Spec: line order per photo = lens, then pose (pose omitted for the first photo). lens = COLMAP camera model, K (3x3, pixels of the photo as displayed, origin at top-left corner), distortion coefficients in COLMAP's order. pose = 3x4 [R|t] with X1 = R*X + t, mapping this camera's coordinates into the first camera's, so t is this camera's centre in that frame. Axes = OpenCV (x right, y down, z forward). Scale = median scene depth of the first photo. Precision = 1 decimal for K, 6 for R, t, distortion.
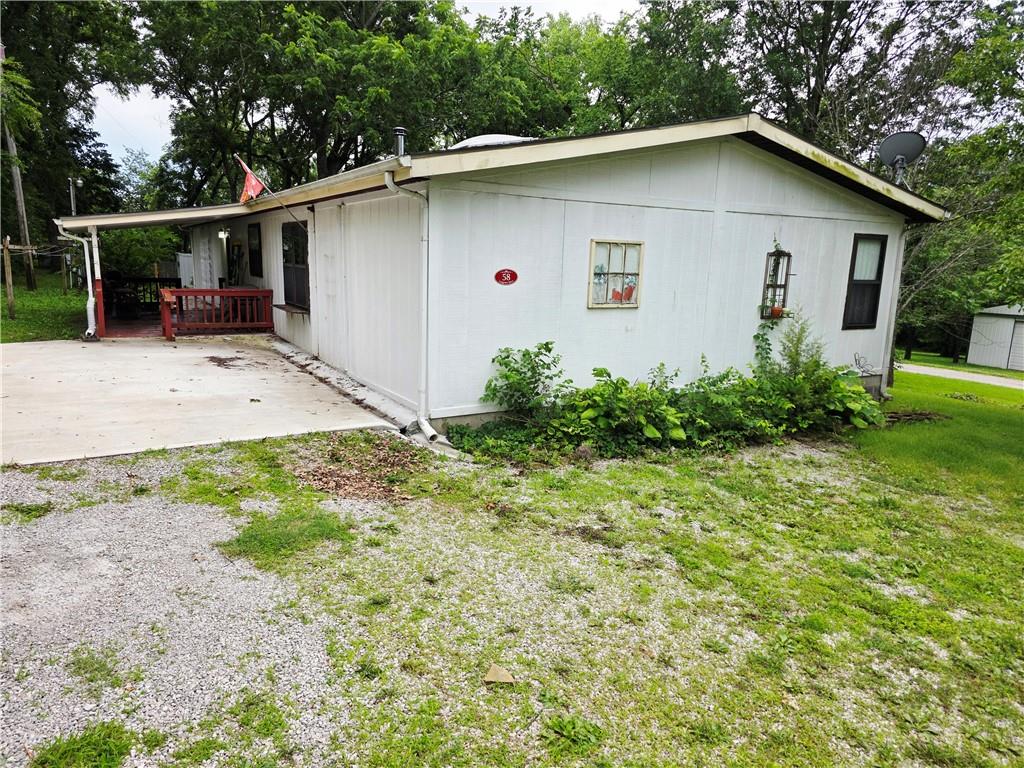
lens RADIAL K [[679.9, 0, 506.9], [0, 679.9, 388.1], [0, 0, 1]] dist [0.049708, -0.022286]
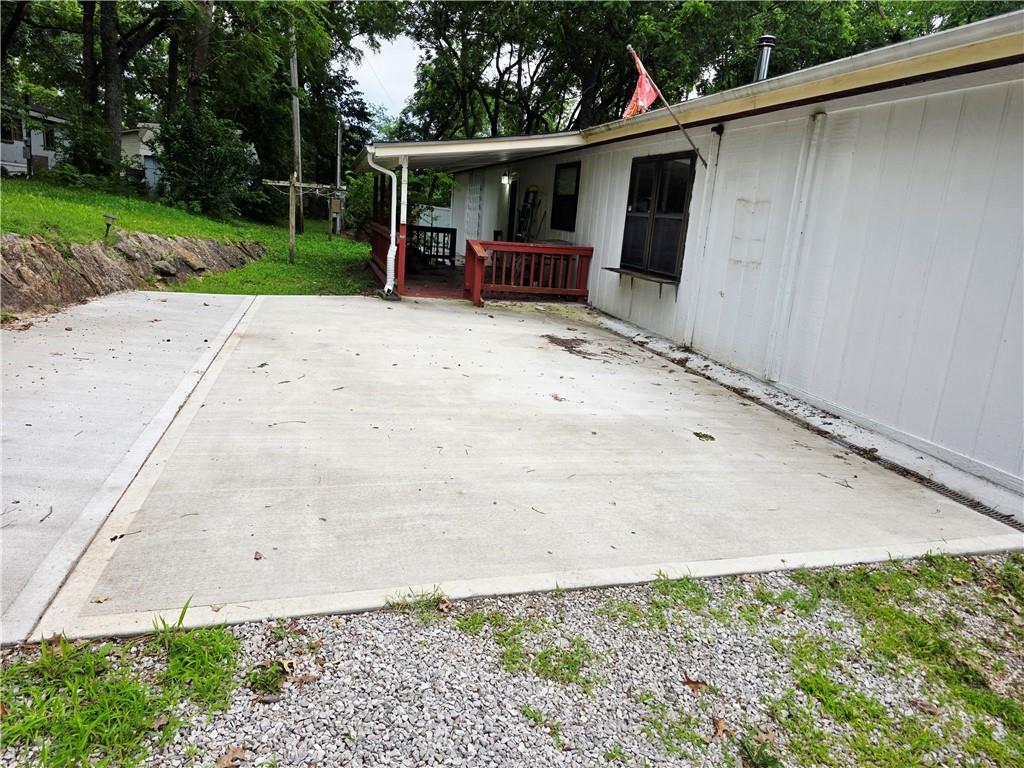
lens RADIAL K [[679.9, 0, 516.5], [0, 679.9, 383.6], [0, 0, 1]] dist [0.049708, -0.022286]
pose [[0.963500, 0.107316, -0.245259, -0.260959], [-0.096256, 0.993741, 0.056682, -0.030545], [0.249807, -0.031005, 0.967799, 0.265274]]
